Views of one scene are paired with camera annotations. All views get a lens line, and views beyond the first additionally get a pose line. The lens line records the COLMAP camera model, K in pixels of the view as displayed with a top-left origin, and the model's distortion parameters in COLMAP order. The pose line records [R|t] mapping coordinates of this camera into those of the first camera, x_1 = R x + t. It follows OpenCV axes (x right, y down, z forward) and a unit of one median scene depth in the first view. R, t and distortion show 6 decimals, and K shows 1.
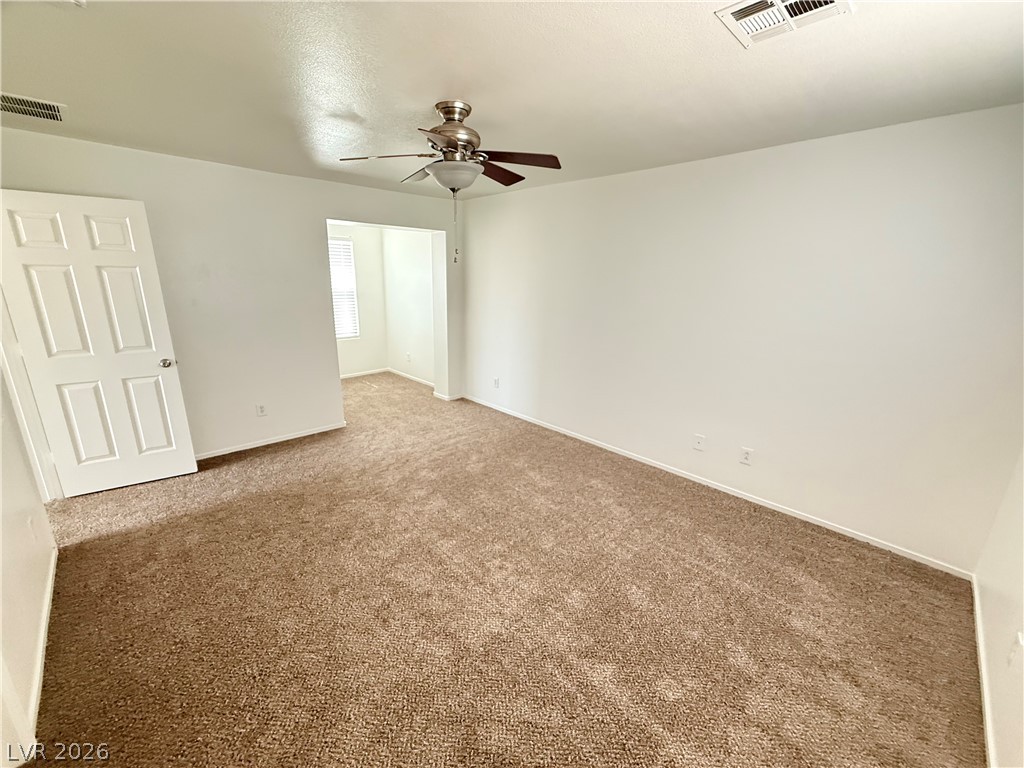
lens RADIAL K [[408.9, 0, 510.4], [0, 408.9, 384.4], [0, 0, 1]] dist [-0.000300, -0.000406]
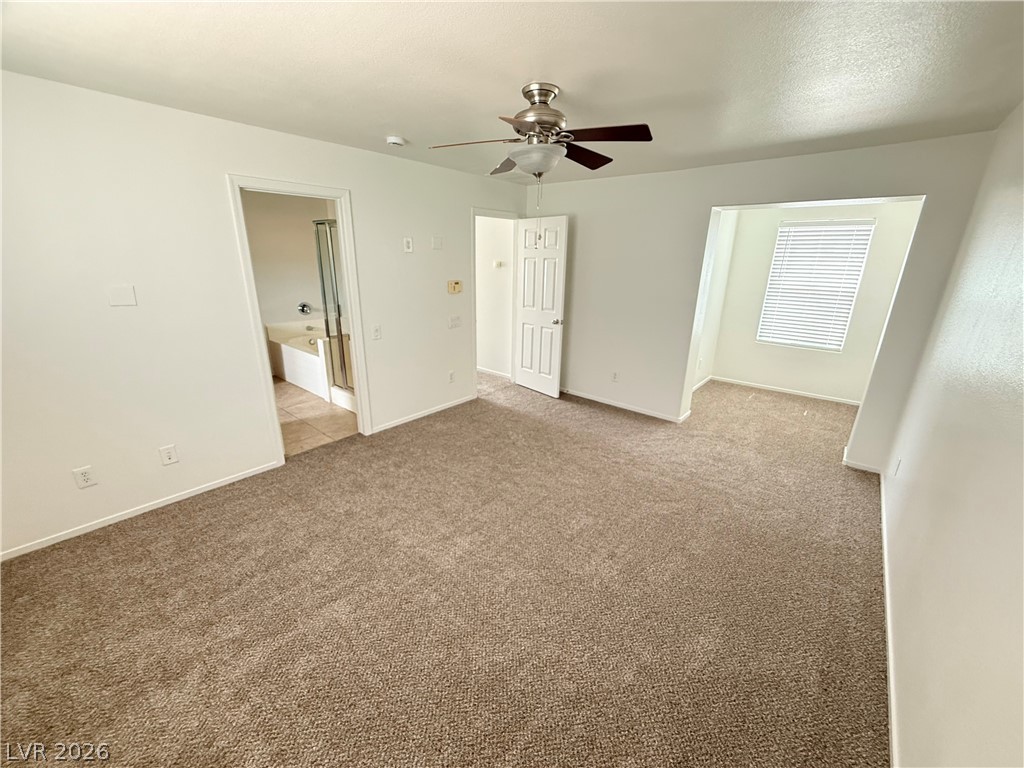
lens RADIAL K [[408.9, 0, 510.4], [0, 408.9, 384.4], [0, 0, 1]] dist [-0.000300, -0.000406]
pose [[0.101853, 0.280199, -0.954523, 0.653627], [-0.276608, 0.929652, 0.243383, -0.155071], [0.955570, 0.239240, 0.172193, 0.611236]]
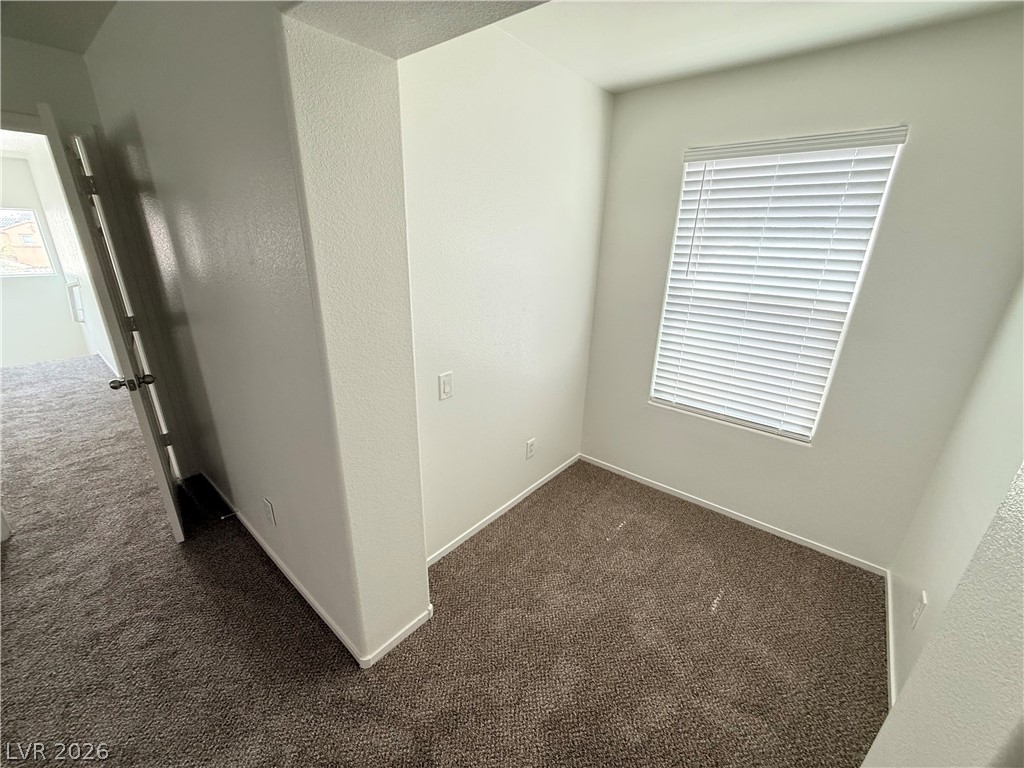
lens RADIAL K [[408.9, 0, 510.4], [0, 408.9, 384.4], [0, 0, 1]] dist [-0.000300, -0.000406]
pose [[0.095259, 0.323087, -0.941563, -0.177989], [-0.278149, 0.916828, 0.286459, -0.395322], [0.955803, 0.234607, 0.177203, 1.429943]]
